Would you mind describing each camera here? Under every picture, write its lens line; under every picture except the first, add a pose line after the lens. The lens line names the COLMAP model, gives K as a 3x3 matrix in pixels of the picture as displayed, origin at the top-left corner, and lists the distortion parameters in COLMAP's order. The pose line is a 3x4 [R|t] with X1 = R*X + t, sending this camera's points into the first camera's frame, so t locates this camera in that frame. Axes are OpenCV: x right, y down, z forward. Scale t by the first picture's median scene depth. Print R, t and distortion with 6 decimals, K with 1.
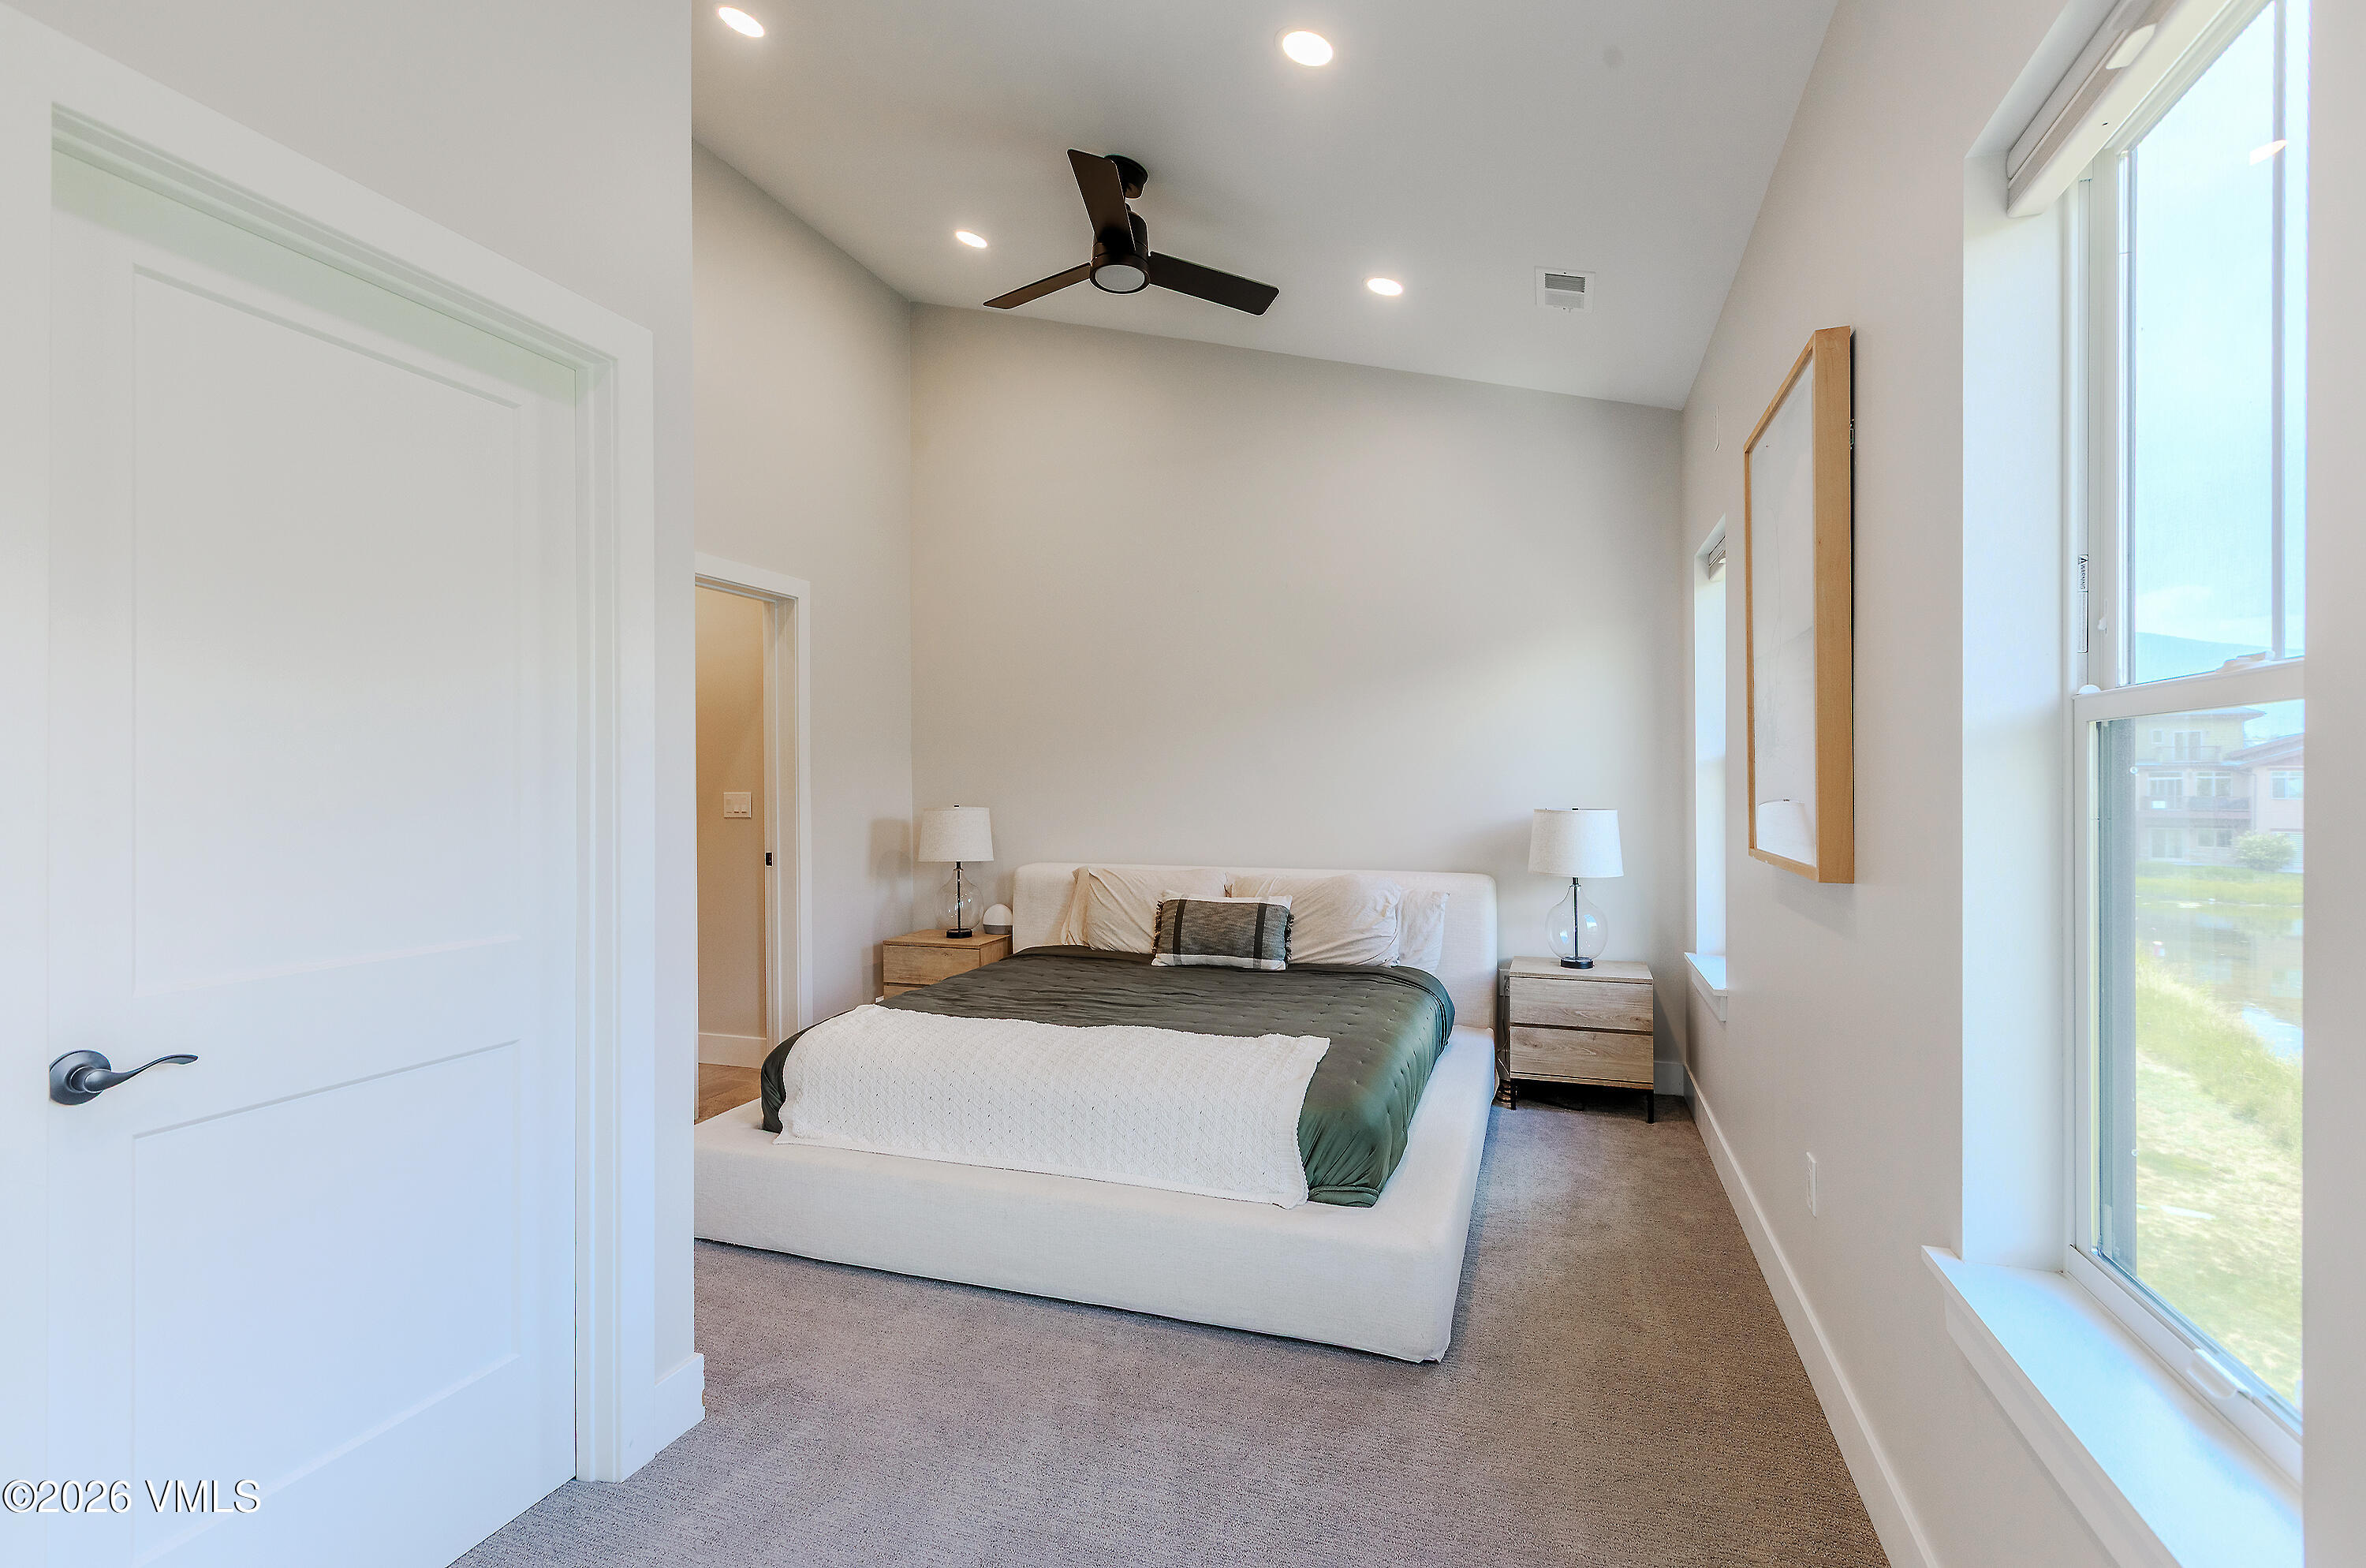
lens RADIAL K [[1055.9, 0, 1191.3], [0, 1055.9, 779.2], [0, 0, 1]] dist [0.001677, 0.000429]
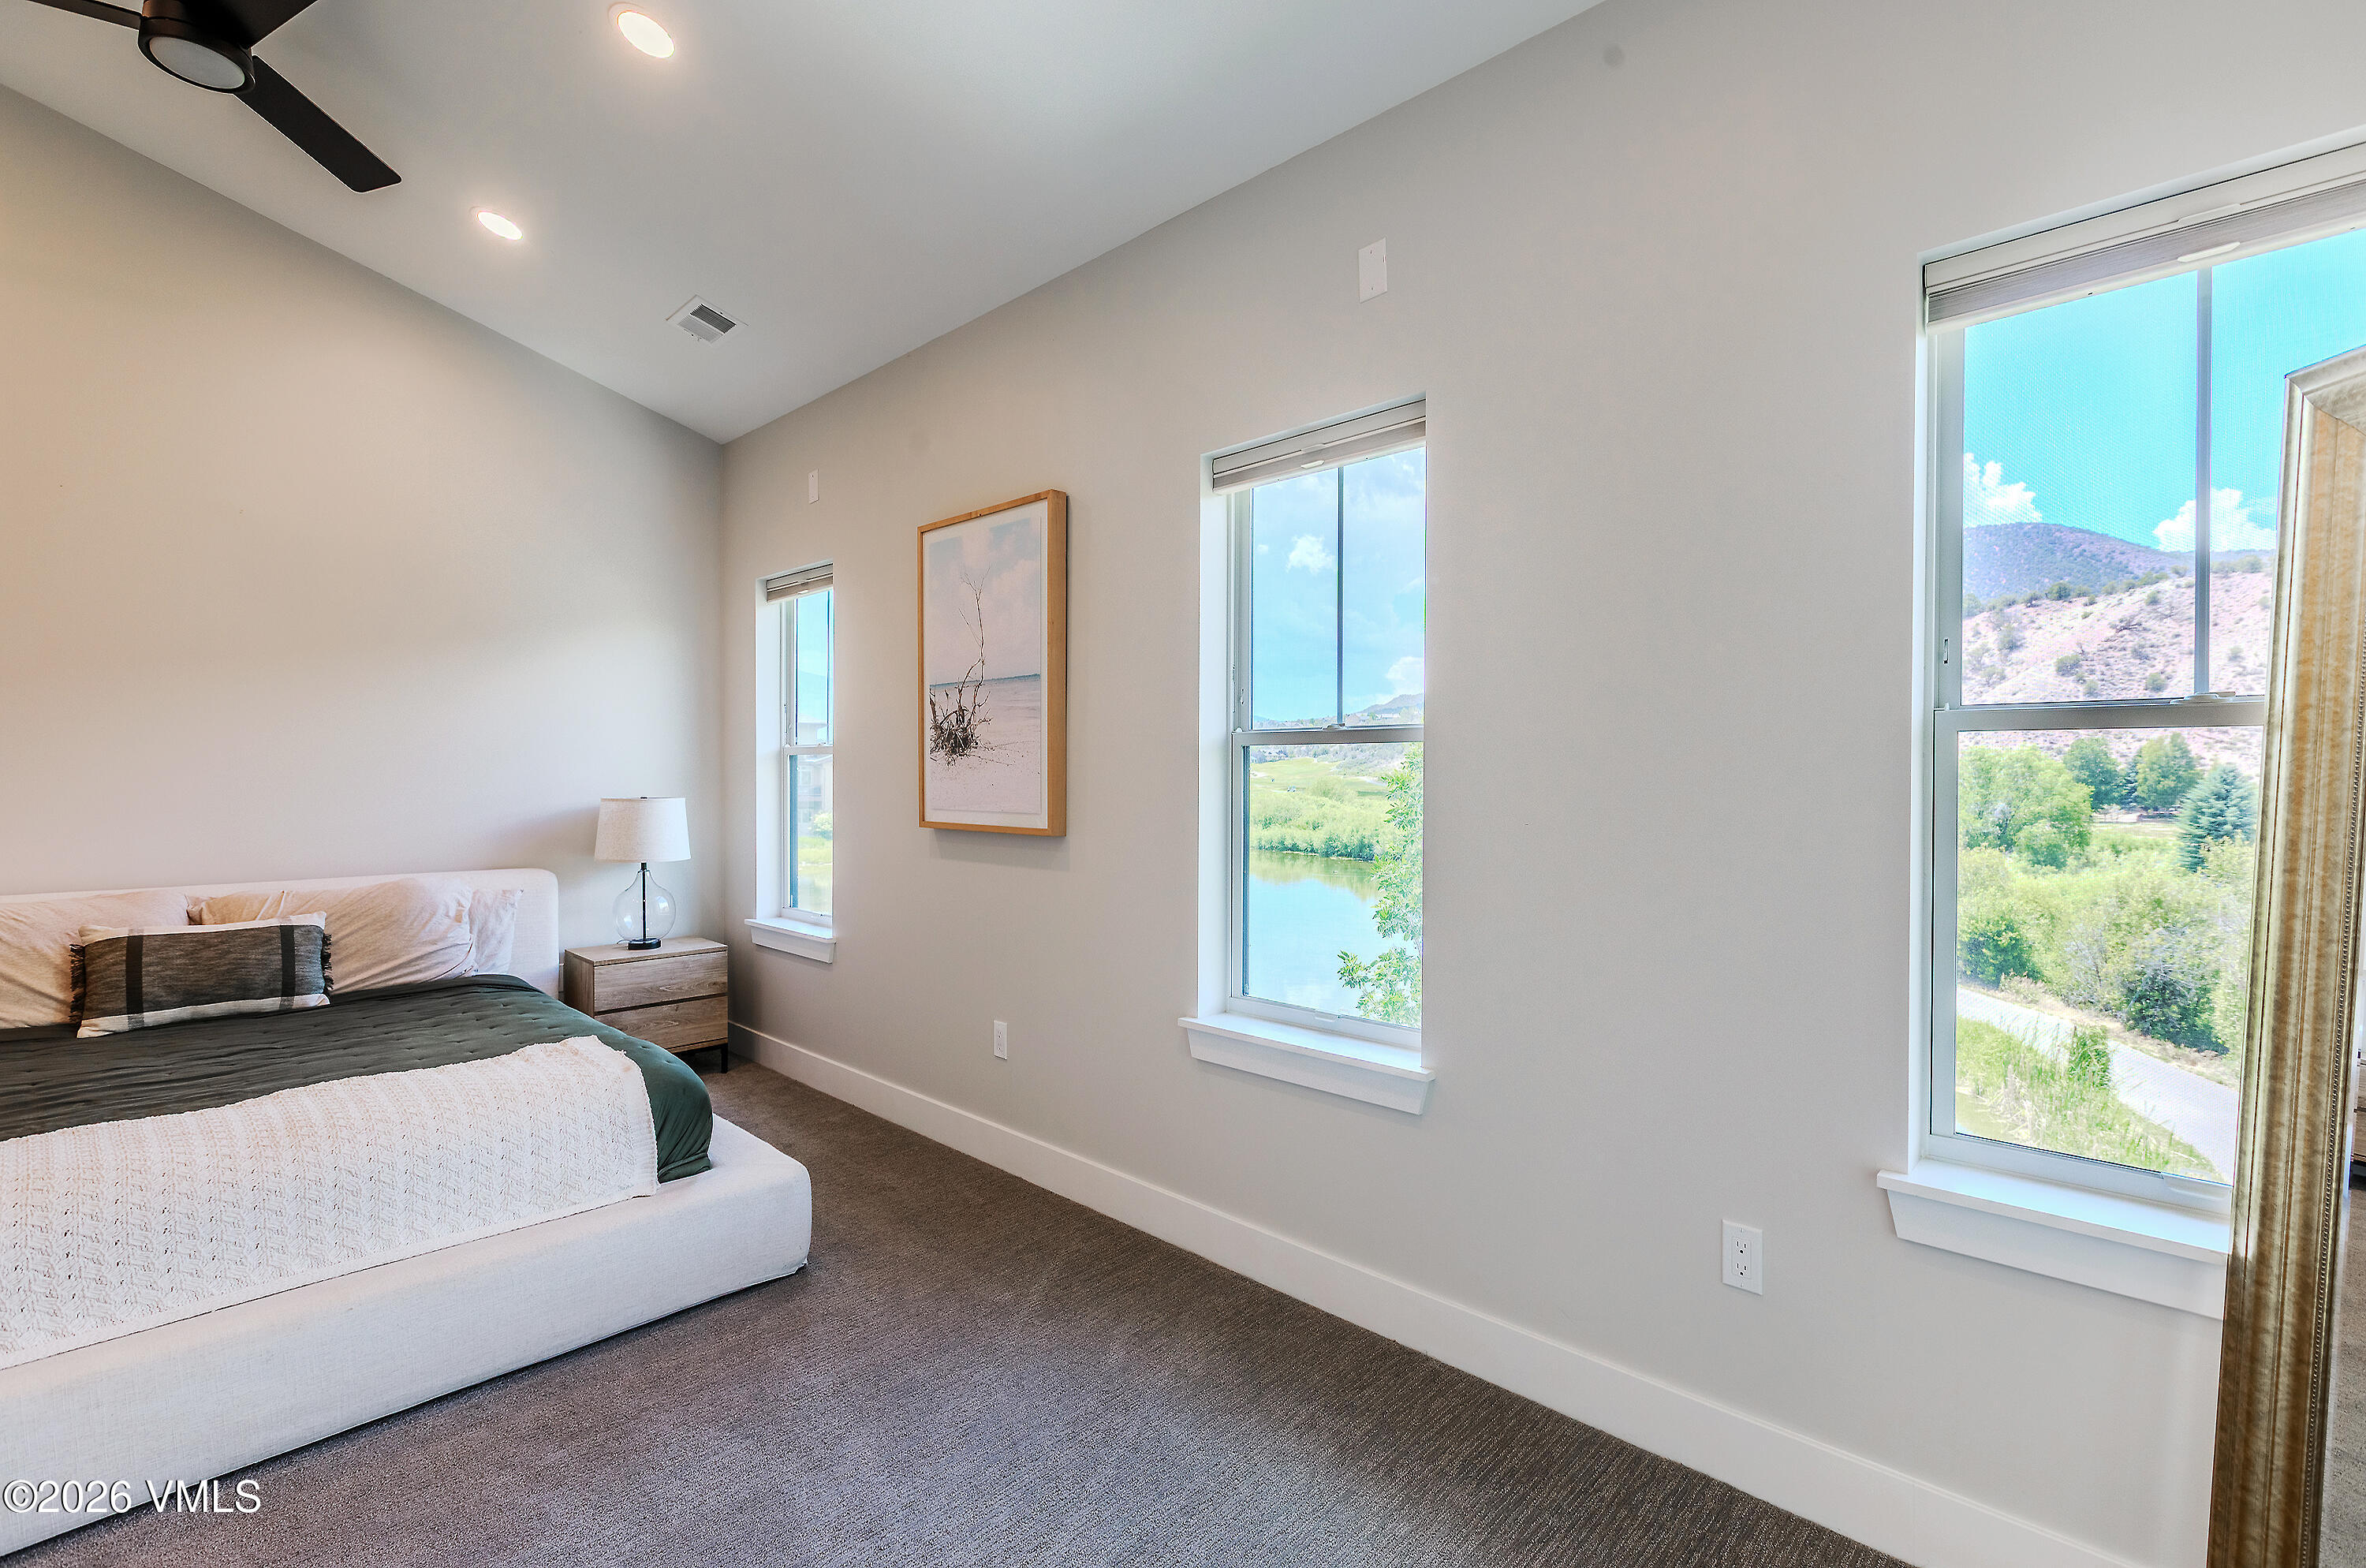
lens RADIAL K [[1055.9, 0, 1191.3], [0, 1055.9, 779.2], [0, 0, 1]] dist [0.001677, 0.000429]
pose [[0.412609, 0.000894, 0.910908, -0.371261], [-0.008761, 0.999957, 0.002986, 0.001794], [-0.910866, -0.009212, 0.412599, 0.072956]]
